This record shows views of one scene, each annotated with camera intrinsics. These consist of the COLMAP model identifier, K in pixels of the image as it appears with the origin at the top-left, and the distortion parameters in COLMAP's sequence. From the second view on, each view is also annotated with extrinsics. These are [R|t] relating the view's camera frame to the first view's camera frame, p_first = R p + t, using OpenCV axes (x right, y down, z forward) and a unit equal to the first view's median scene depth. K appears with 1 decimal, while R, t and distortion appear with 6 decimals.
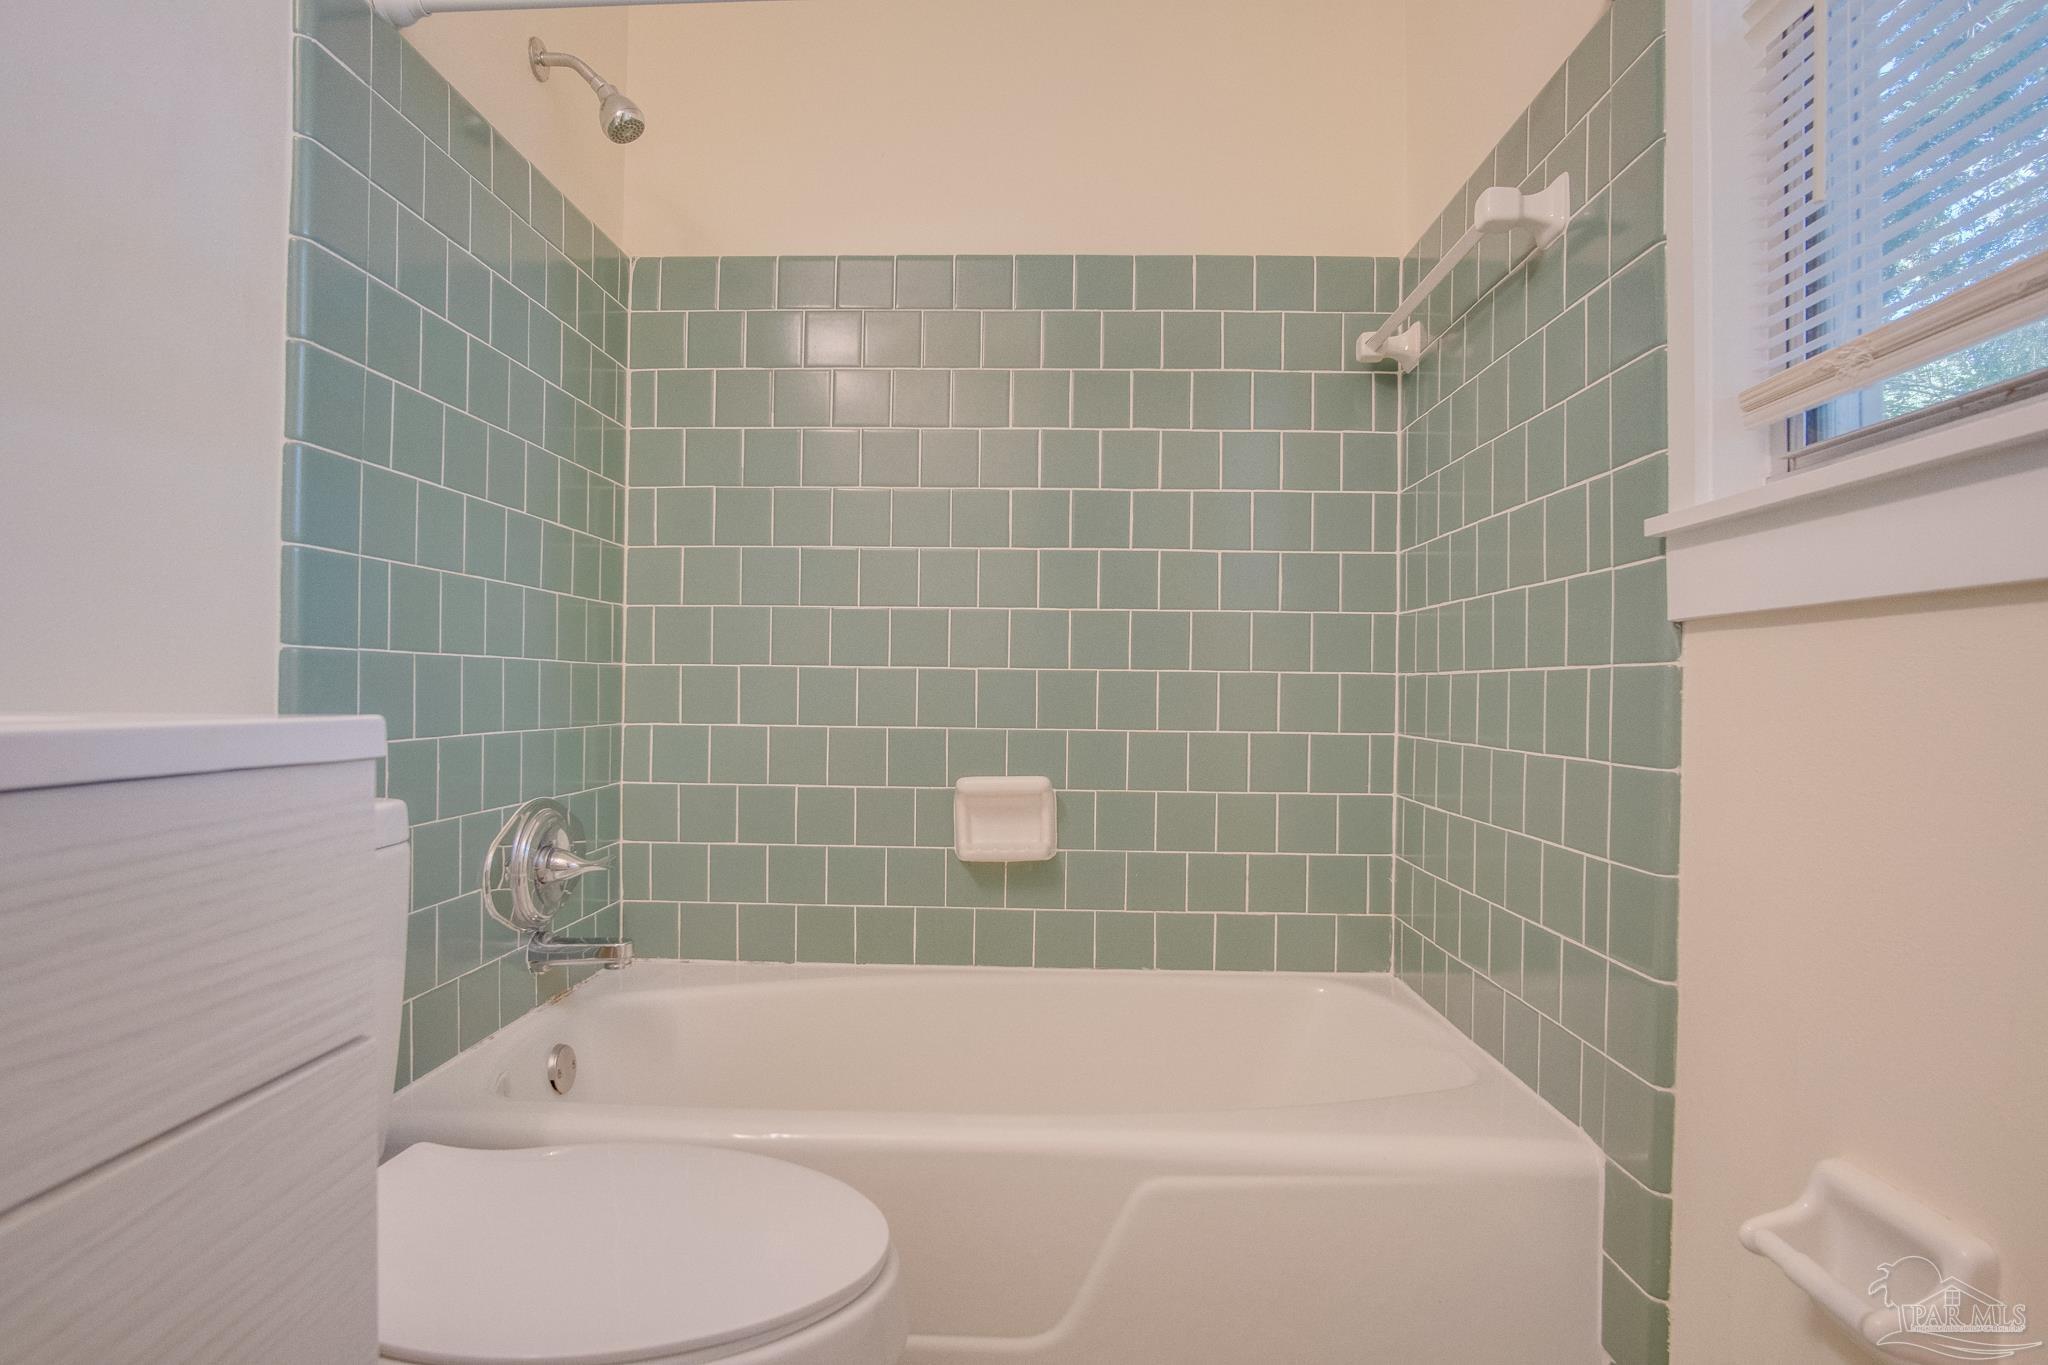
lens RADIAL K [[1092.8, 0, 1024.6], [0, 1092.8, 689.0], [0, 0, 1]] dist [-0.034999, 0.009422]
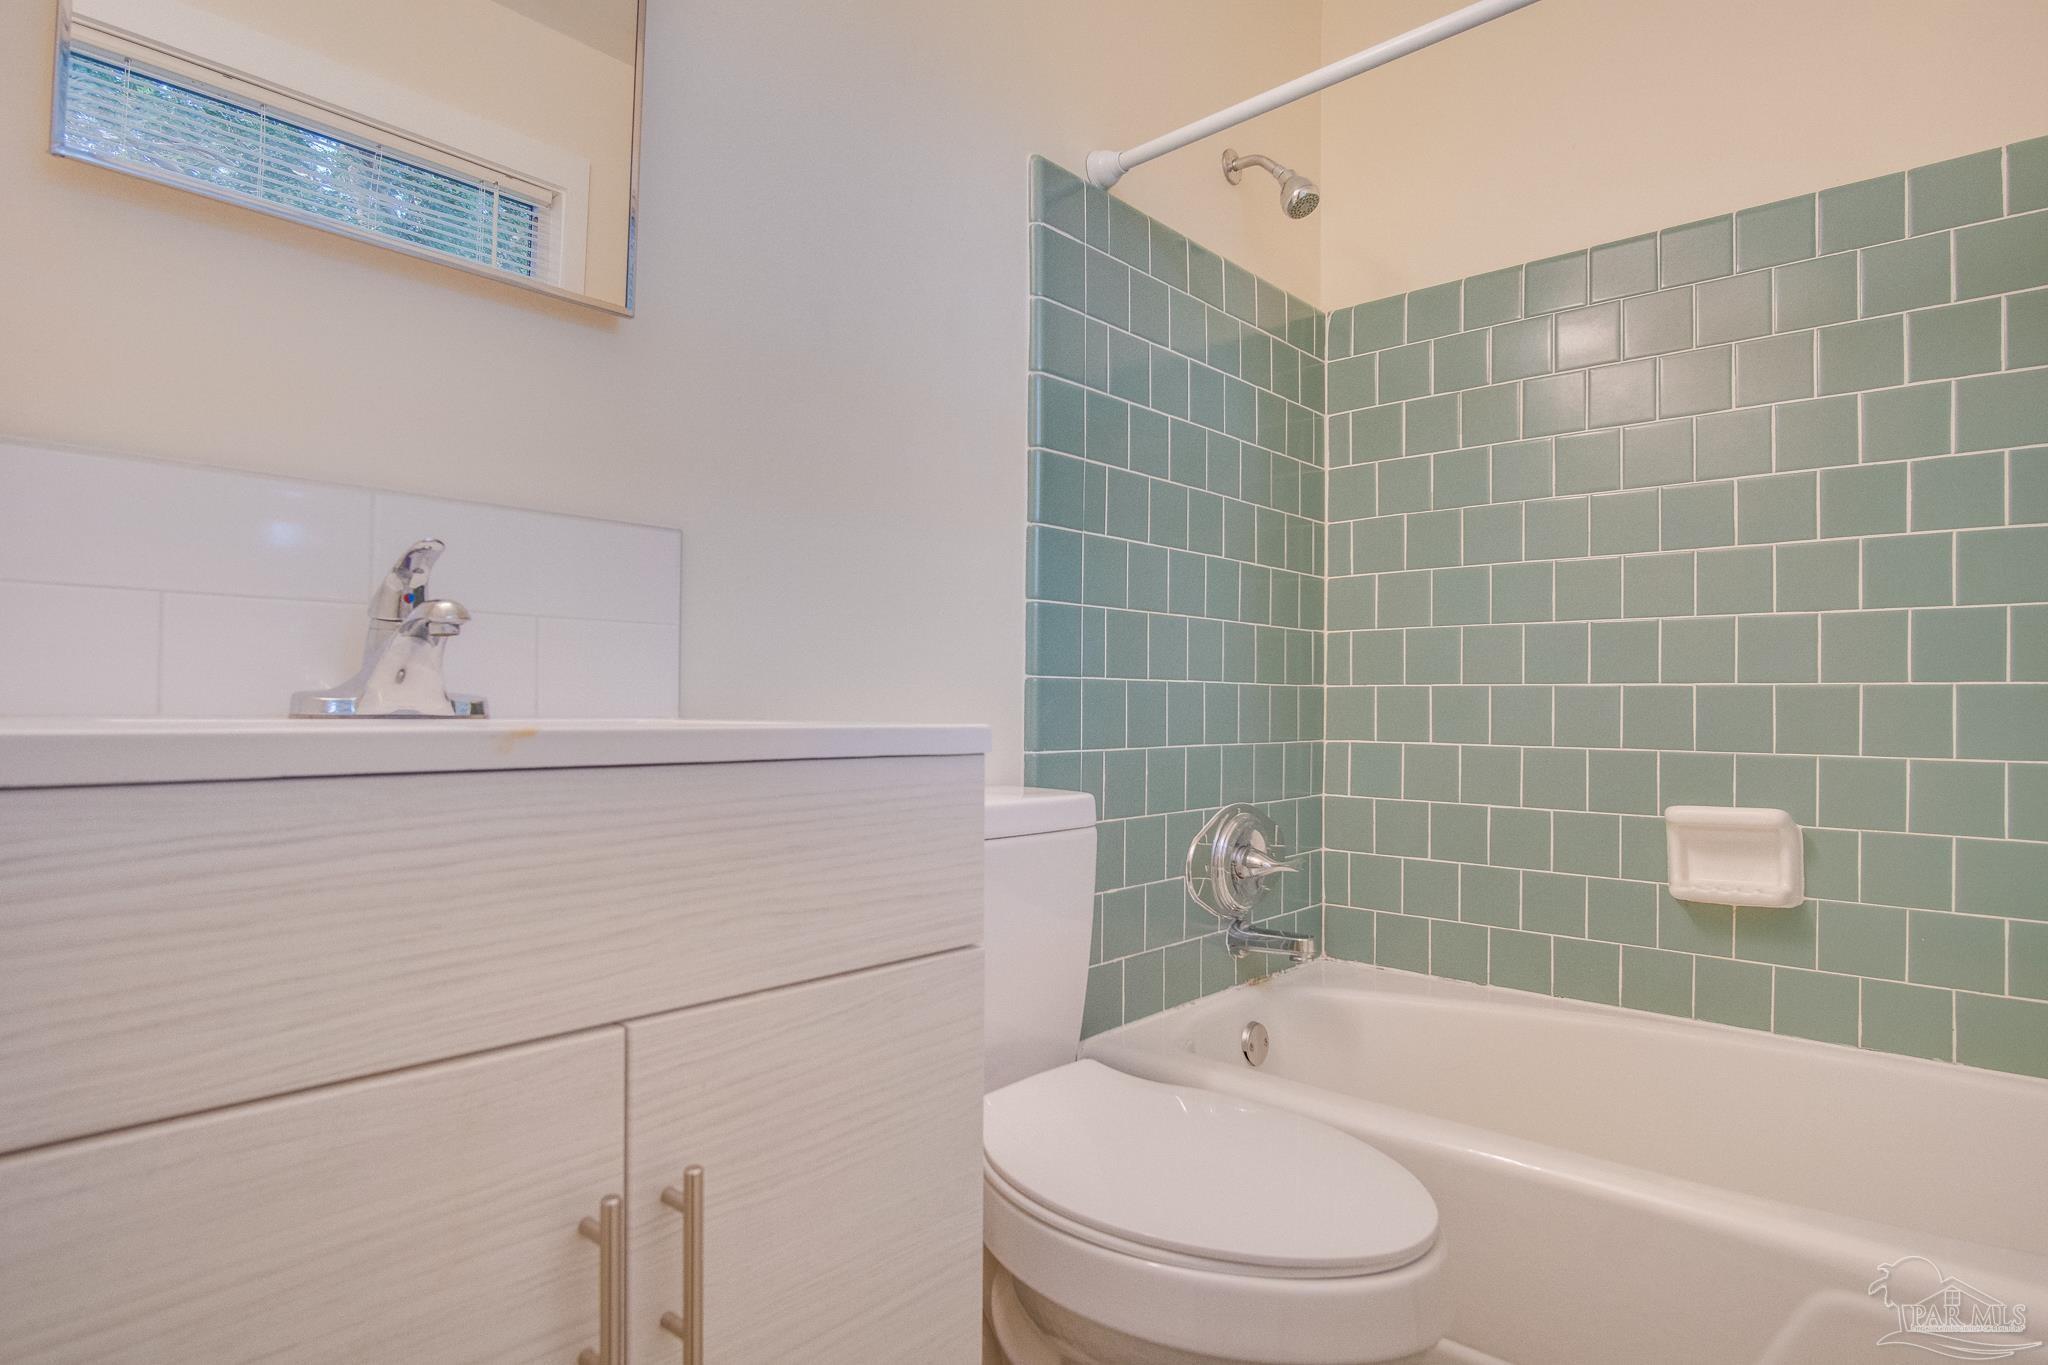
lens RADIAL K [[1092.8, 0, 1035.0], [0, 1092.8, 687.2], [0, 0, 1]] dist [-0.034999, 0.009422]
pose [[0.765072, -0.014364, -0.643785, 0.120054], [0.001111, 0.999779, -0.020986, 0.001355], [0.643944, 0.015341, 0.764919, -0.022768]]
